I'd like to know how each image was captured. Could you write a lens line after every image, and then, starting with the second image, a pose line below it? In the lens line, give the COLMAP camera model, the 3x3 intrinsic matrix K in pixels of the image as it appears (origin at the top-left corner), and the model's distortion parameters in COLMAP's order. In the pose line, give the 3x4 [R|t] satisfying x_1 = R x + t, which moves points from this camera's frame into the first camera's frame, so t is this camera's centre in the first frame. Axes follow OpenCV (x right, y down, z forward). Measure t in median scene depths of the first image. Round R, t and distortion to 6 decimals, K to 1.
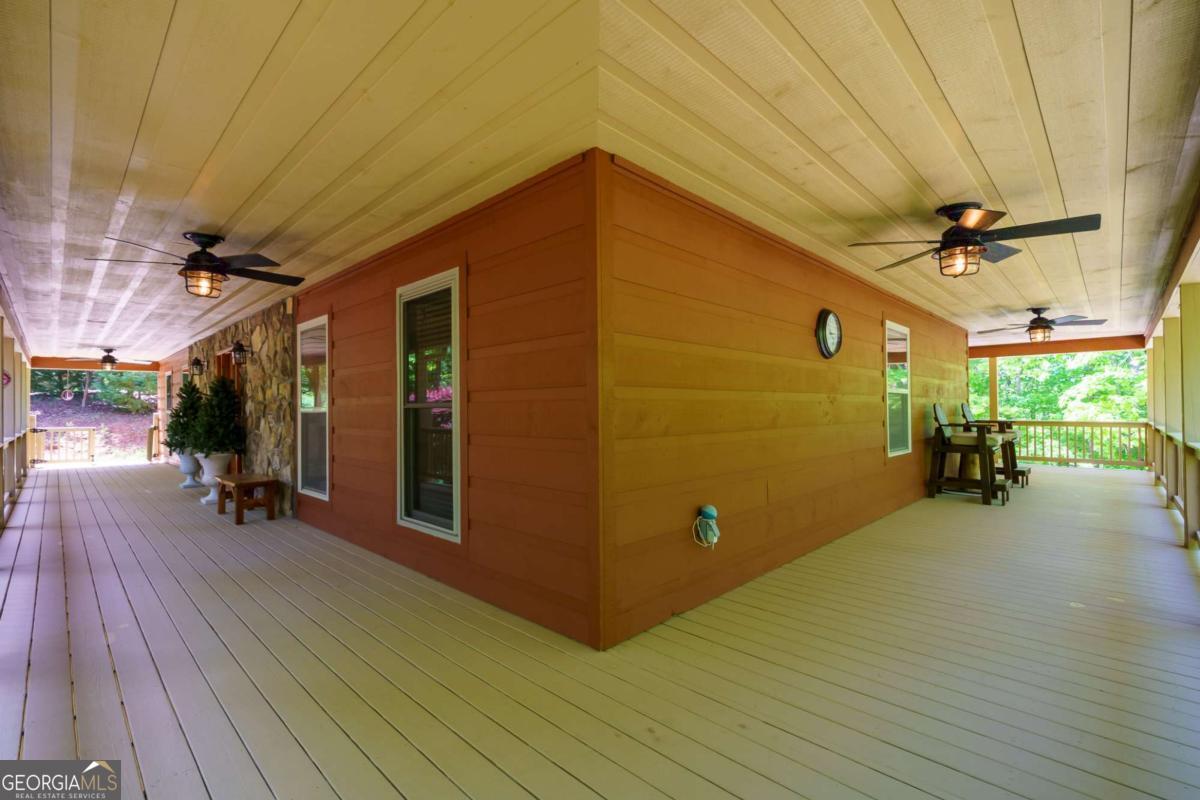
lens RADIAL K [[531.1, 0, 602.7], [0, 531.1, 412.8], [0, 0, 1]] dist [-0.000643, -0.000013]
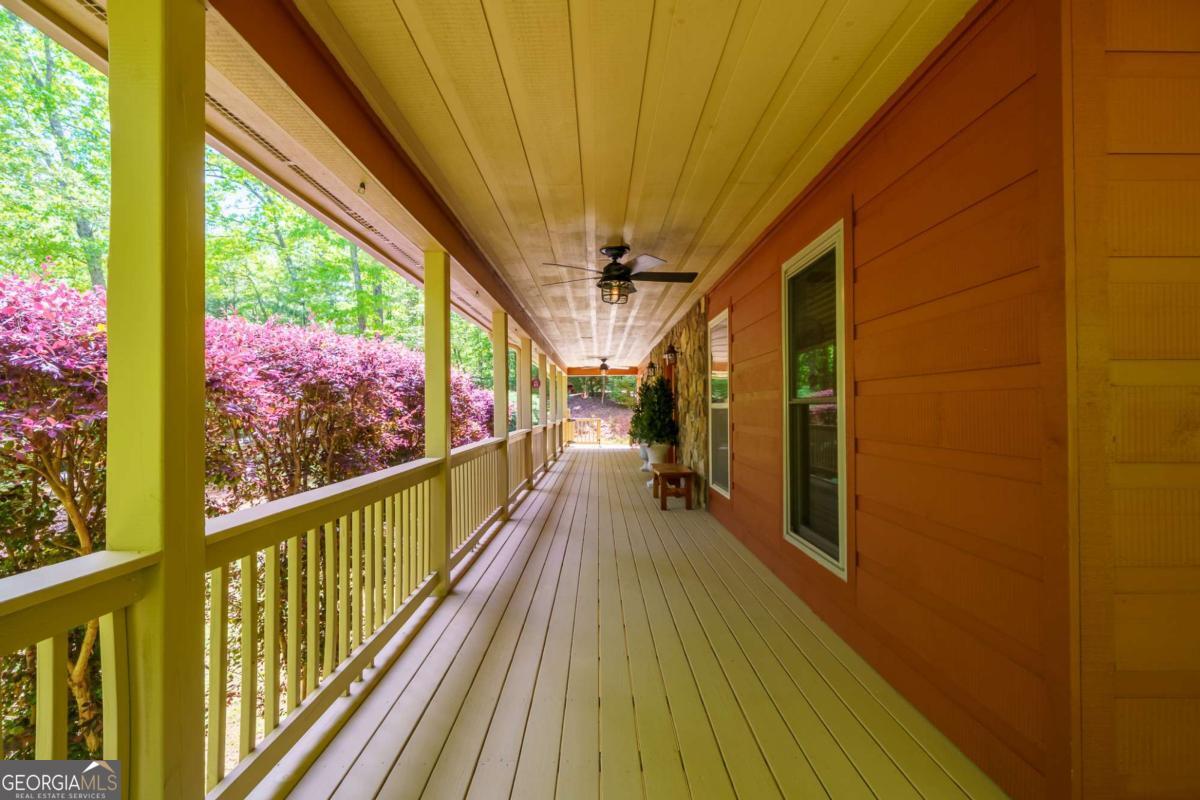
lens RADIAL K [[538.9, 0, 601.4], [0, 538.9, 406.5], [0, 0, 1]] dist [-0.000948, -0.000198]
pose [[0.697952, 0.004027, -0.716134, 0.023625], [-0.008081, 0.999965, -0.002253, -0.000195], [0.716099, 0.007360, 0.697960, 0.125966]]
